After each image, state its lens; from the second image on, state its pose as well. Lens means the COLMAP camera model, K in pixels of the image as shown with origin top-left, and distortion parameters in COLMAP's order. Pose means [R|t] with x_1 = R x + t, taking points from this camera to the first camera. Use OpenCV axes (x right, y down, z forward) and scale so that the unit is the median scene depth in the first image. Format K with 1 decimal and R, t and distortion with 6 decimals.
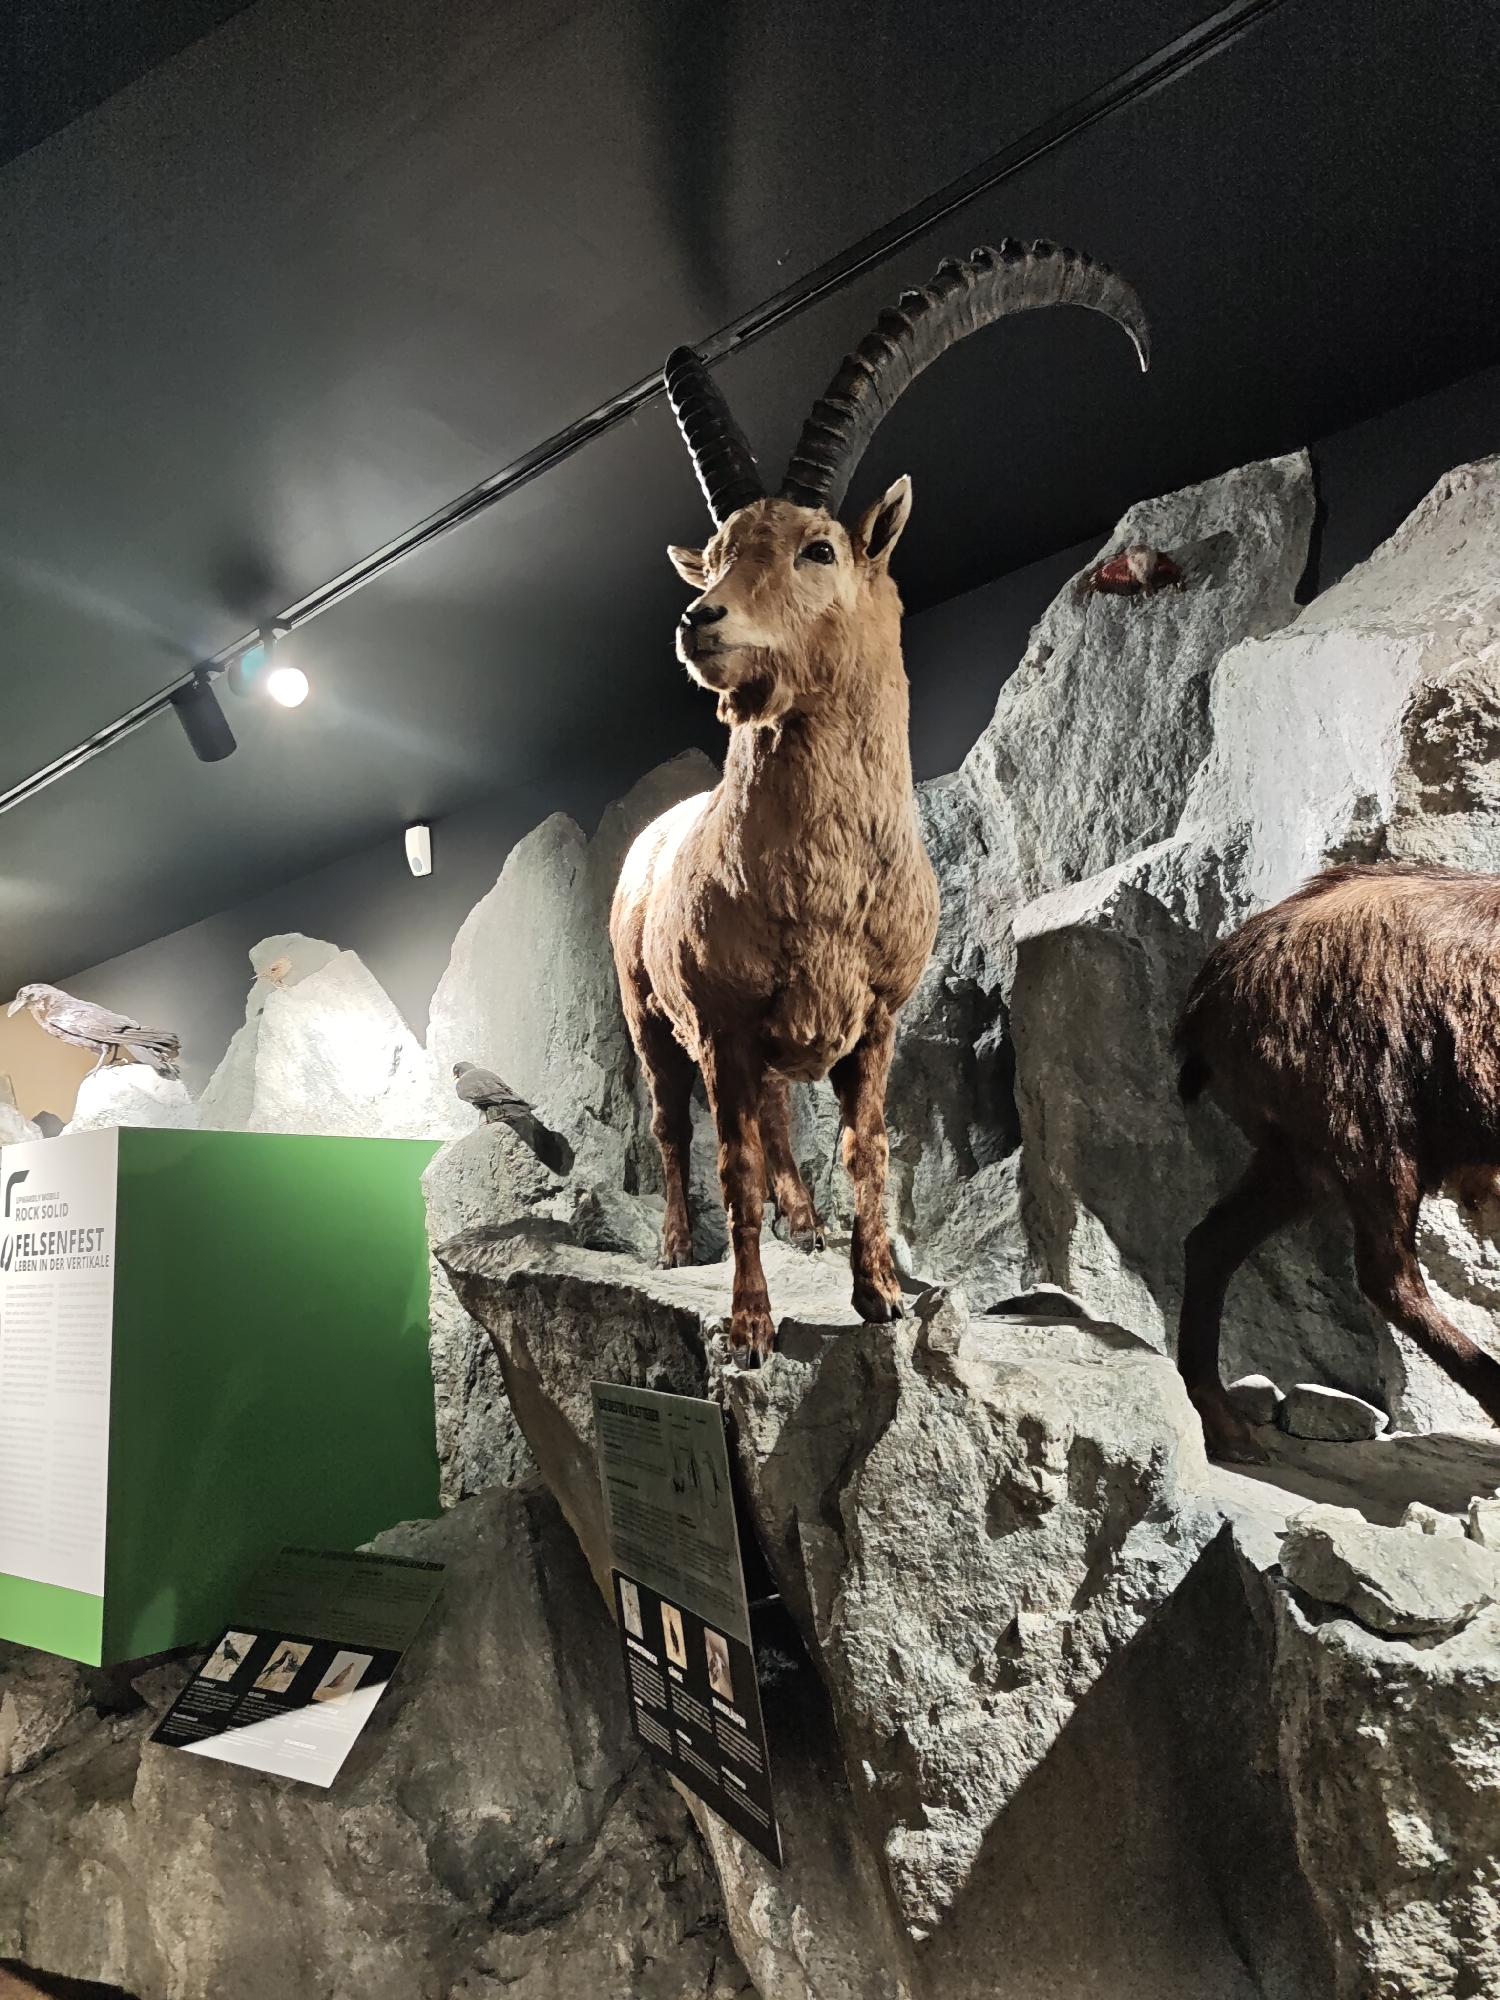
lens RADIAL K [[1341.1, 0, 732.3], [0, 1341.1, 1007.7], [0, 0, 1]] dist [0.001998, -0.020097]
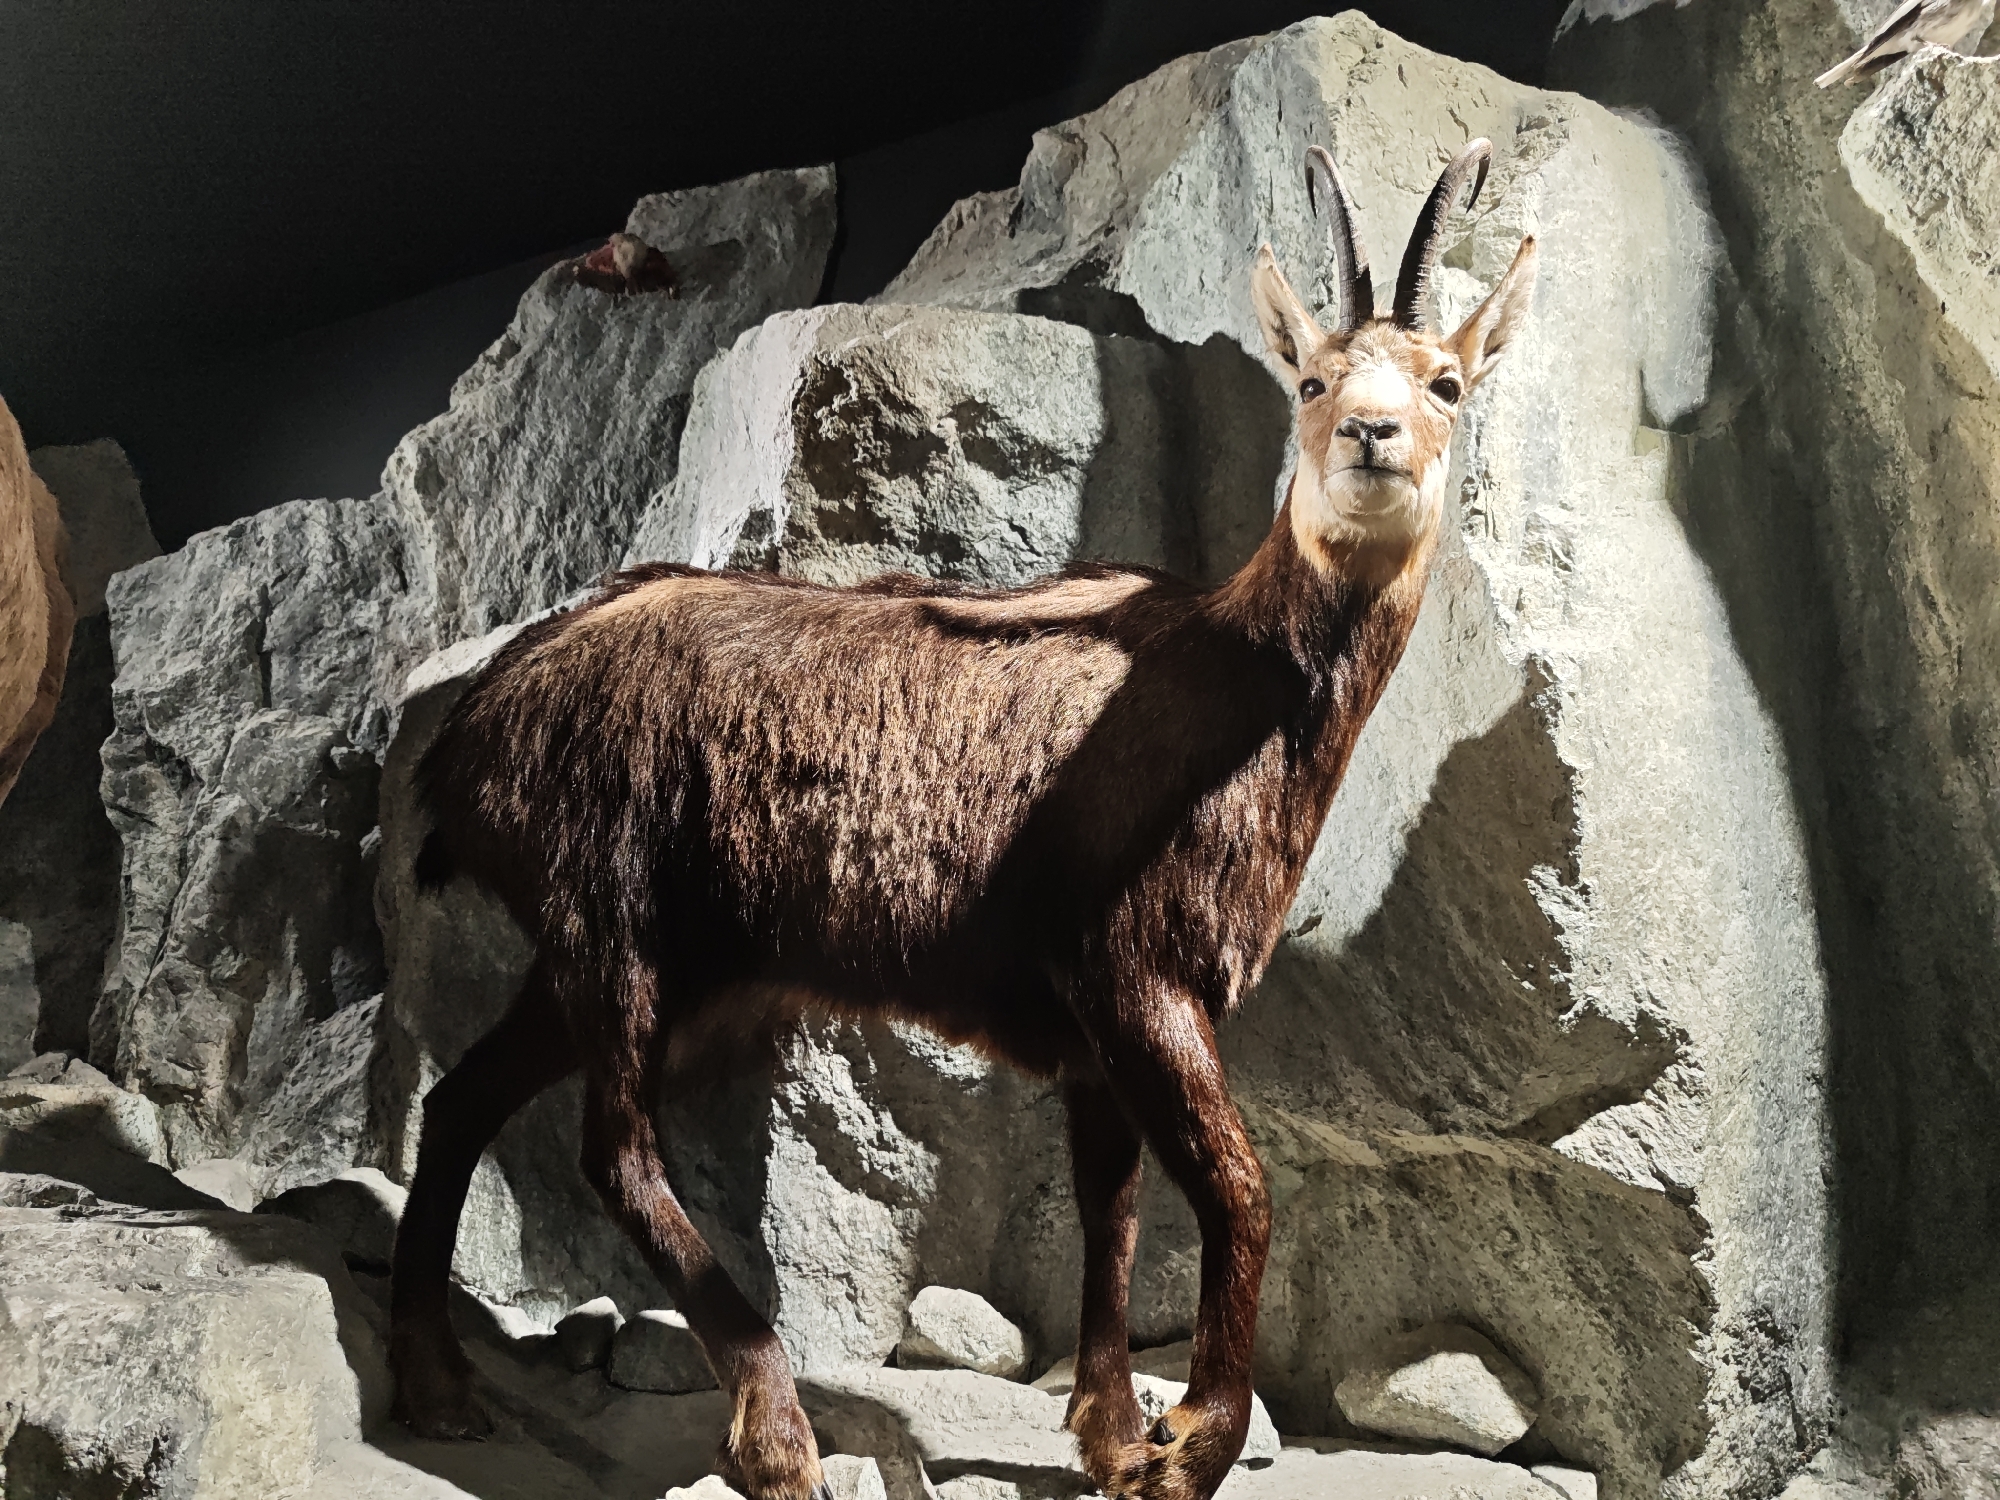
lens RADIAL K [[1341.1, 0, 991.0], [0, 1341.1, 762.7], [0, 0, 1]] dist [0.001998, -0.020097]
pose [[0.940533, 0.106973, 0.322418, 0.285328], [-0.072526, 0.990473, -0.117057, 0.049981], [-0.331869, 0.086712, 0.939332, 0.198267]]
